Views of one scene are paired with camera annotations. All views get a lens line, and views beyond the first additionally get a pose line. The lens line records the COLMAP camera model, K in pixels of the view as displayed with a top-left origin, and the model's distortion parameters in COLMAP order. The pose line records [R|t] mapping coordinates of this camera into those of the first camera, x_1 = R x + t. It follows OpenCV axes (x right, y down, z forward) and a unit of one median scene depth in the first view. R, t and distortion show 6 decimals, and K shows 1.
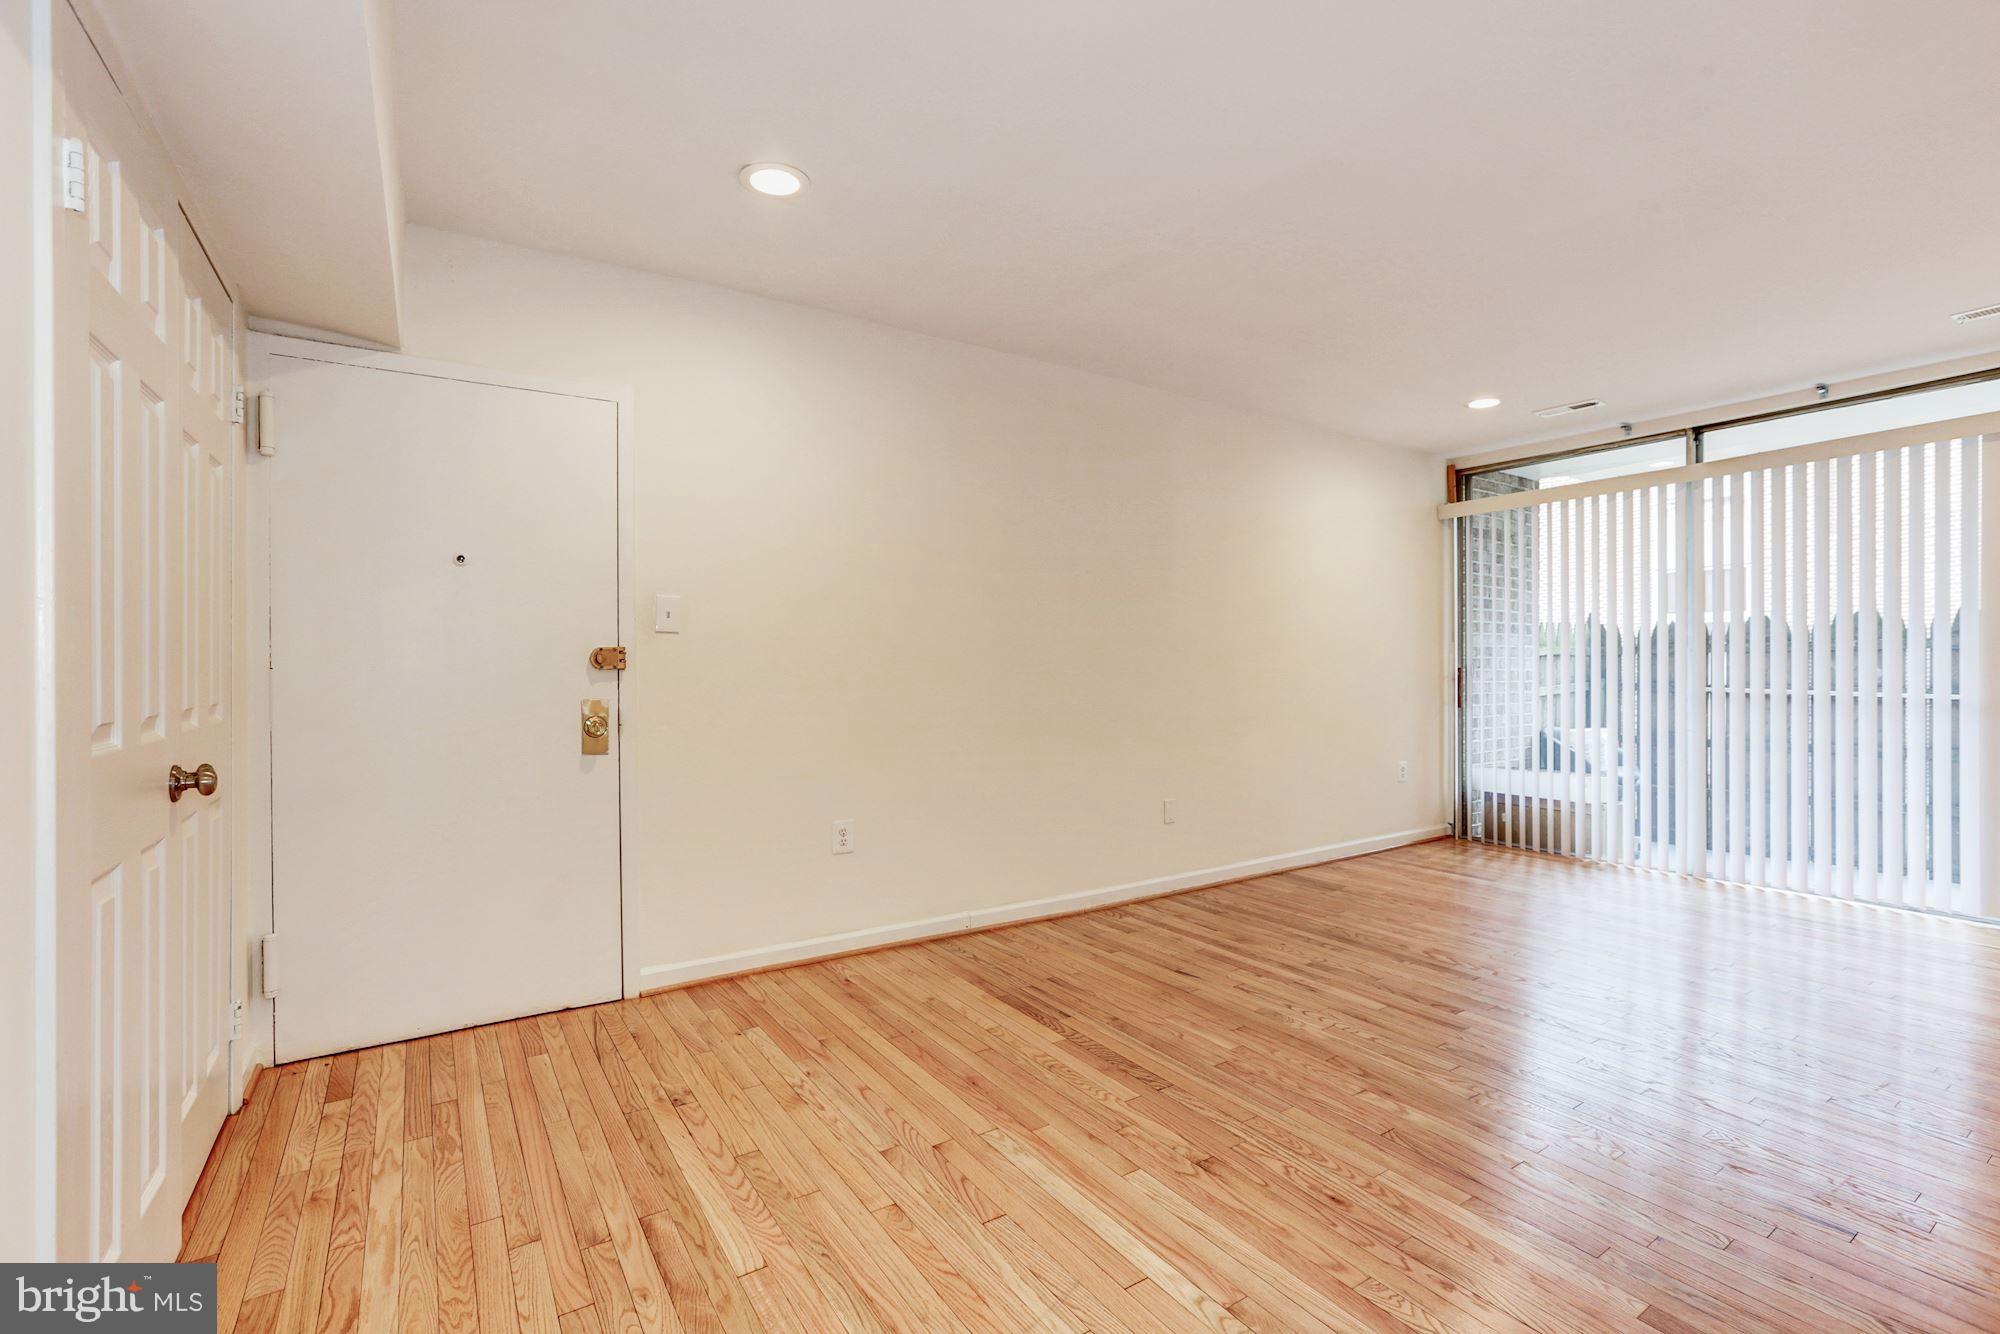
lens RADIAL K [[891.9, 0, 1013.3], [0, 891.9, 662.9], [0, 0, 1]] dist [-0.032111, 0.011031]
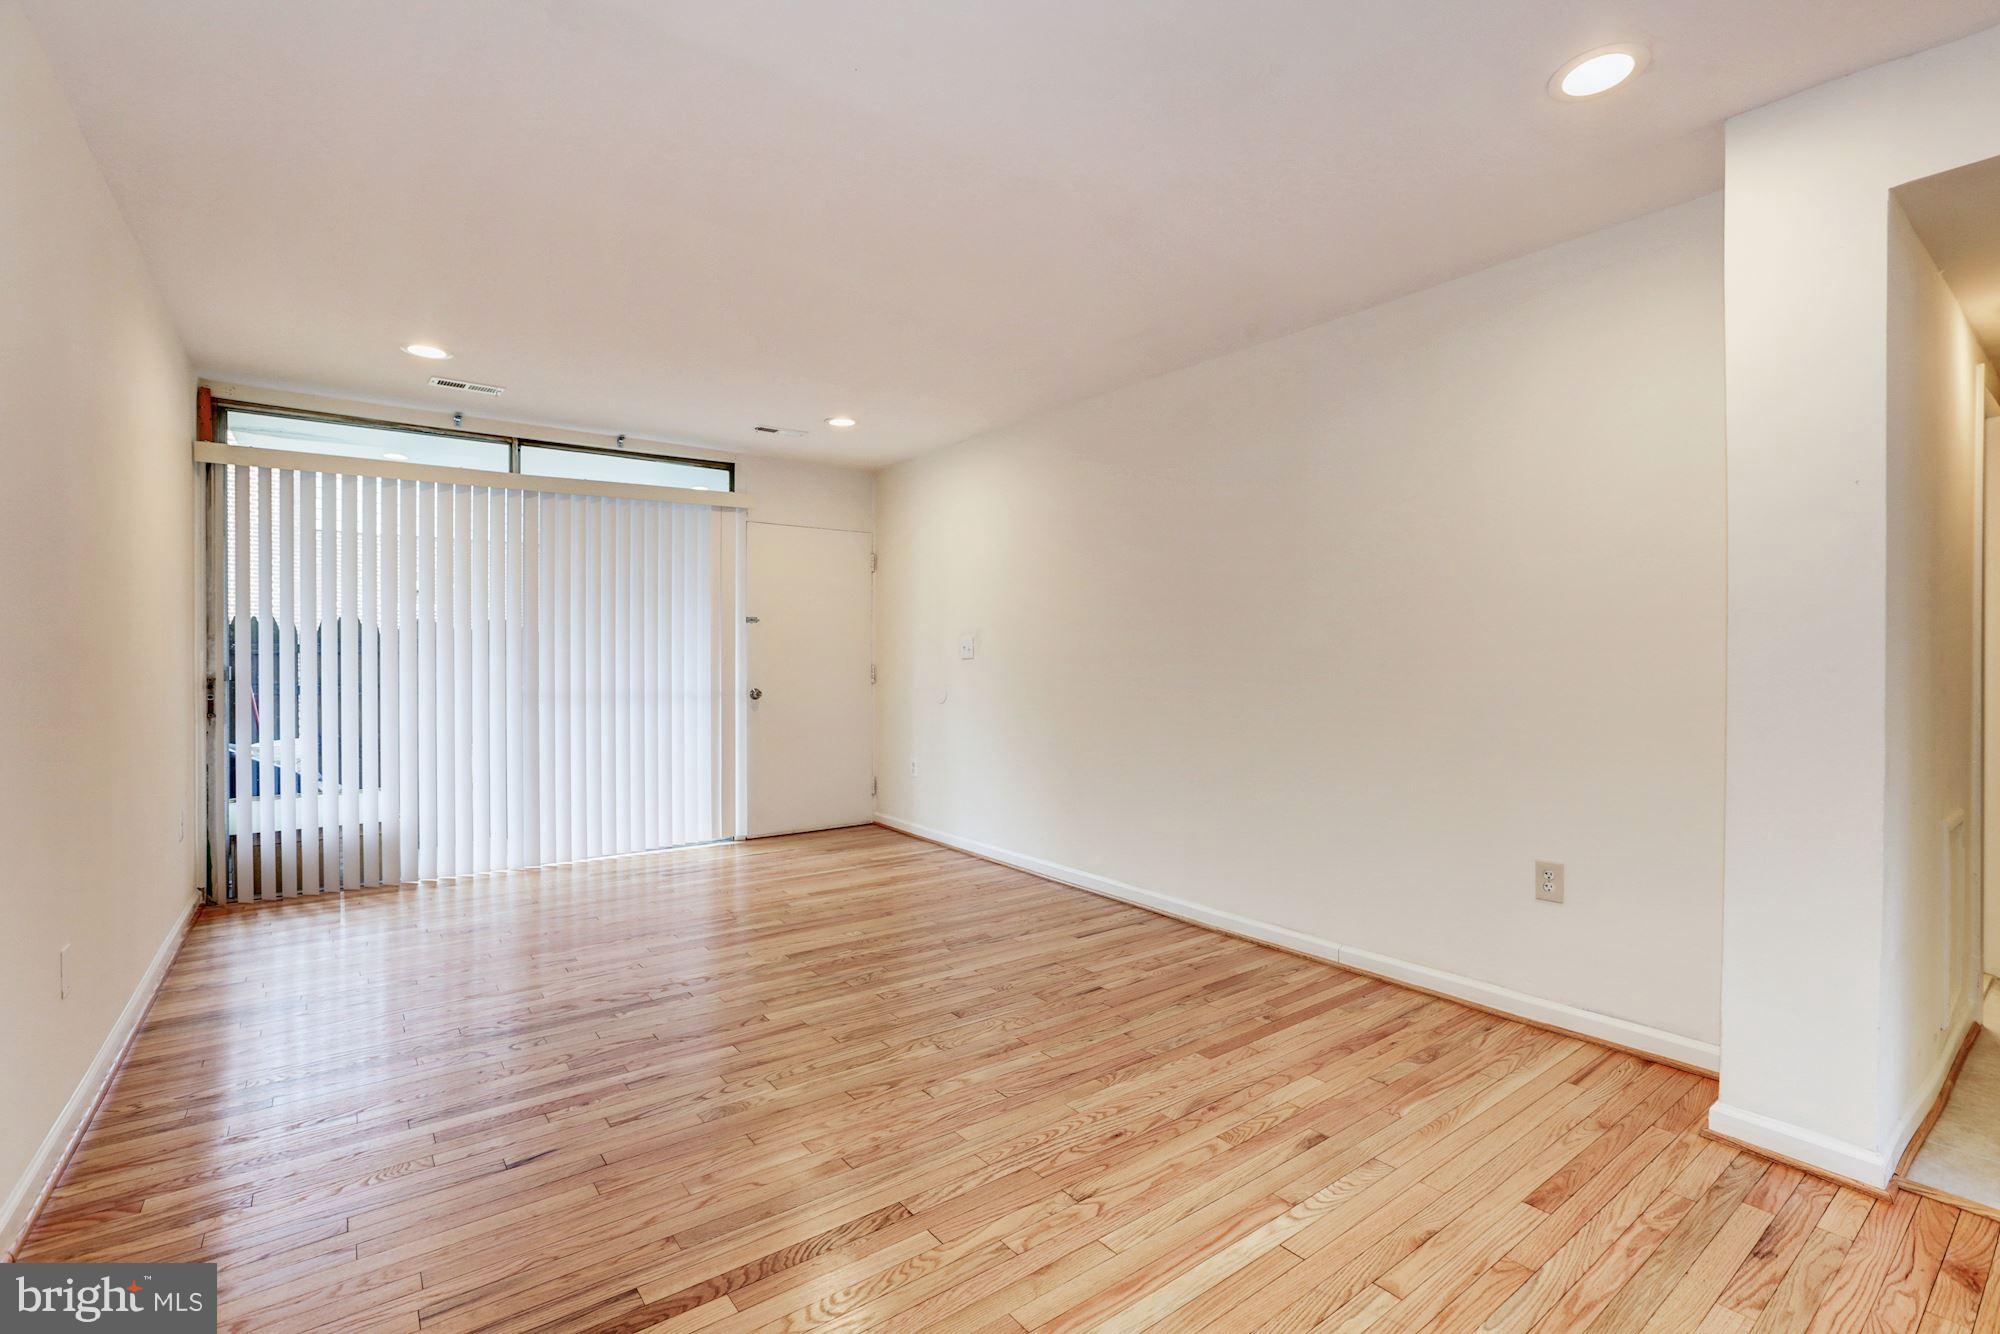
lens RADIAL K [[891.9, 0, 1006.6], [0, 891.9, 668.2], [0, 0, 1]] dist [-0.032111, 0.011031]
pose [[-0.056300, -0.003921, 0.998406, -0.421855], [-0.002031, 0.999991, 0.003812, -0.000999], [-0.998412, -0.001813, -0.056308, 0.661480]]
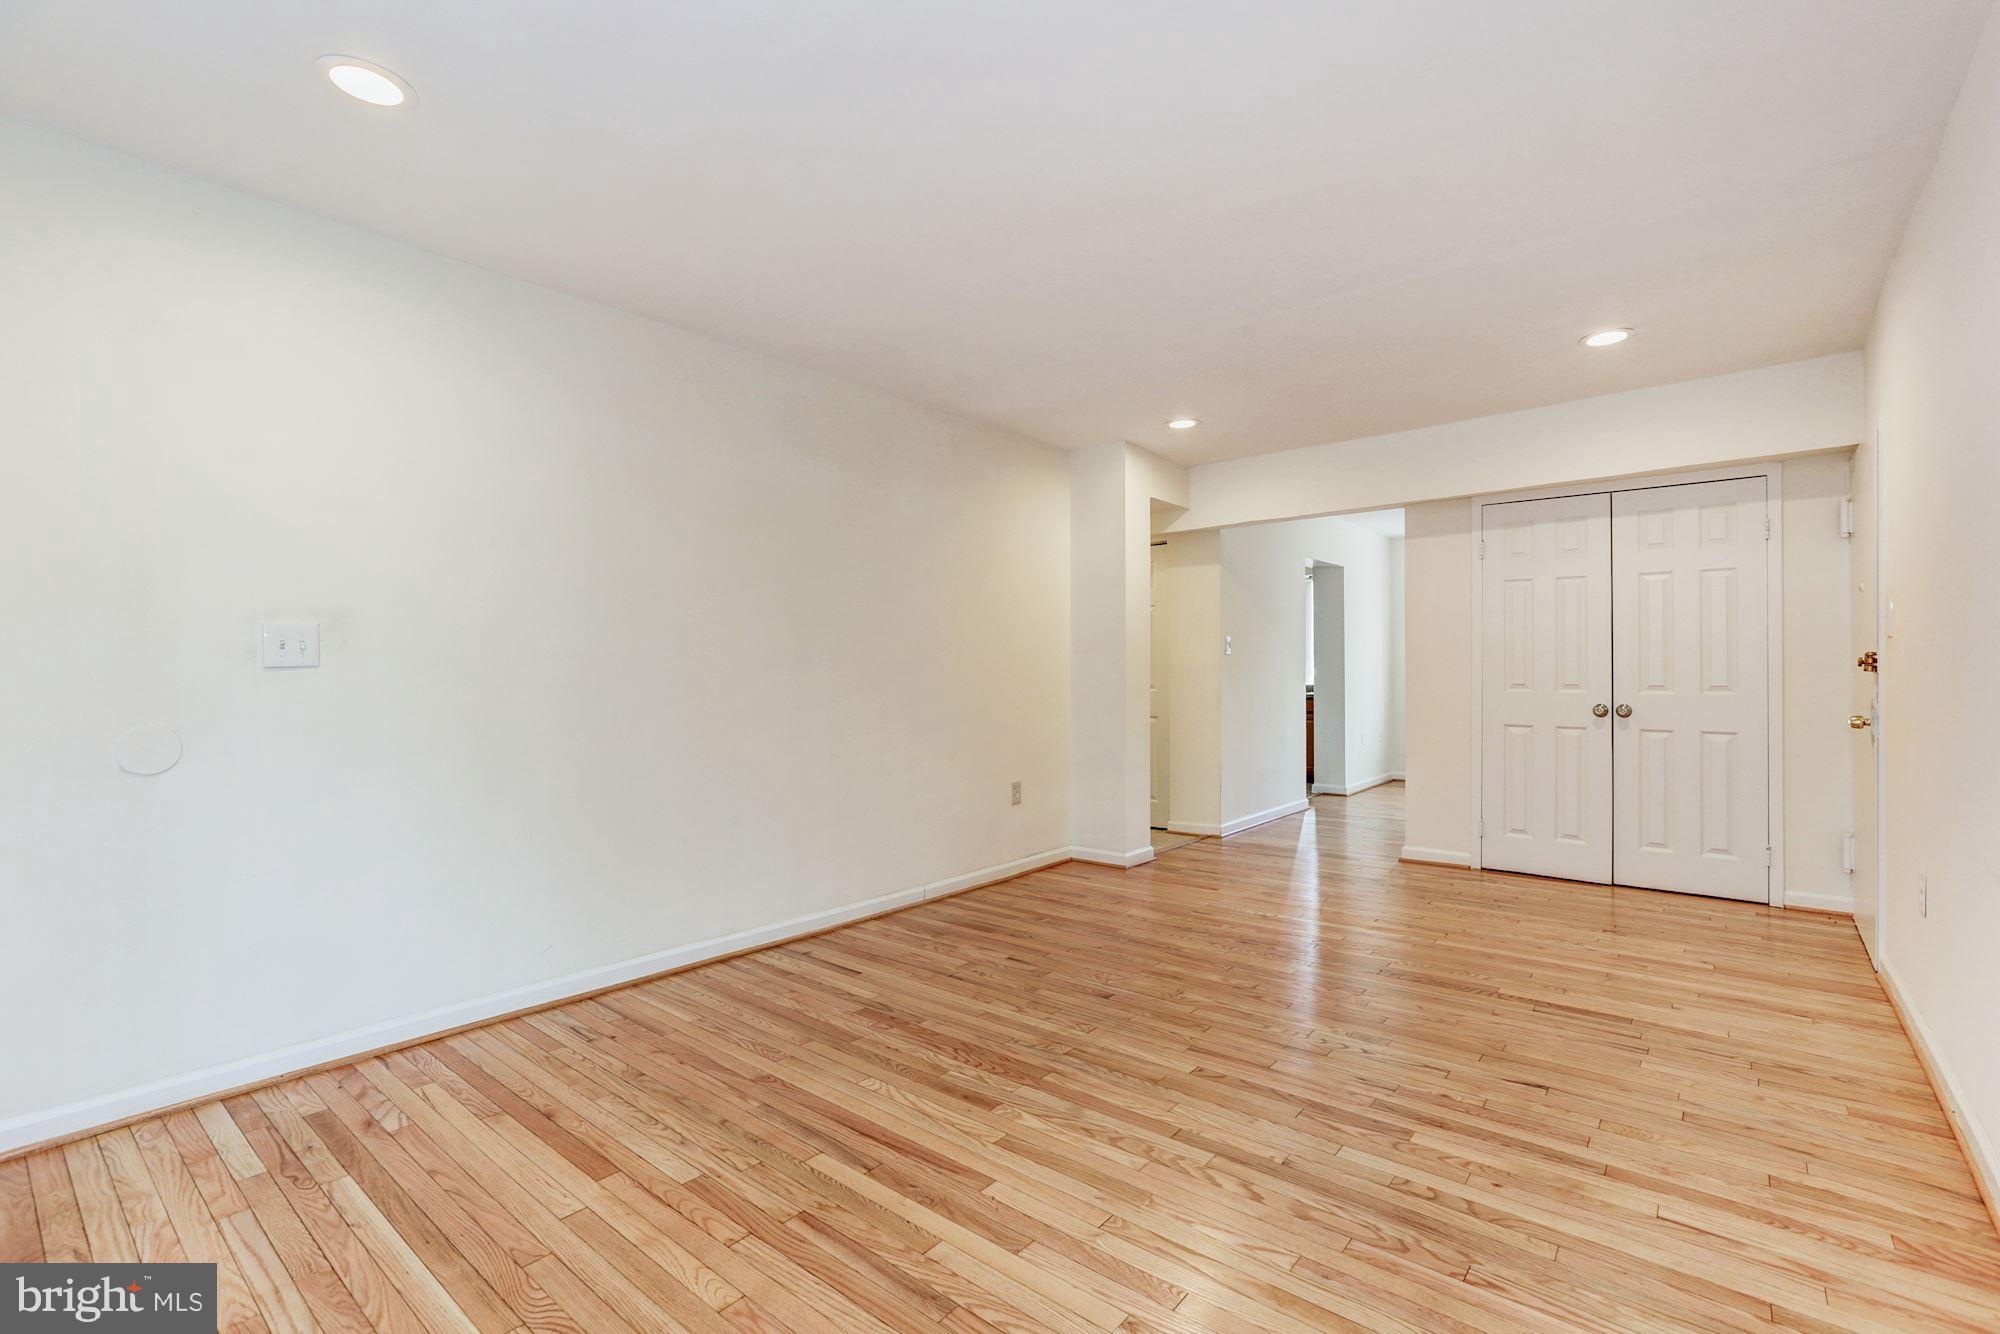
lens RADIAL K [[891.9, 0, 1007.6], [0, 891.9, 668.5], [0, 0, 1]] dist [-0.032111, 0.011031]
pose [[-0.959815, 0.007261, -0.280539, 0.778578], [0.008314, 0.999962, -0.002564, -0.001316], [0.280510, -0.004793, -0.959839, 1.507005]]
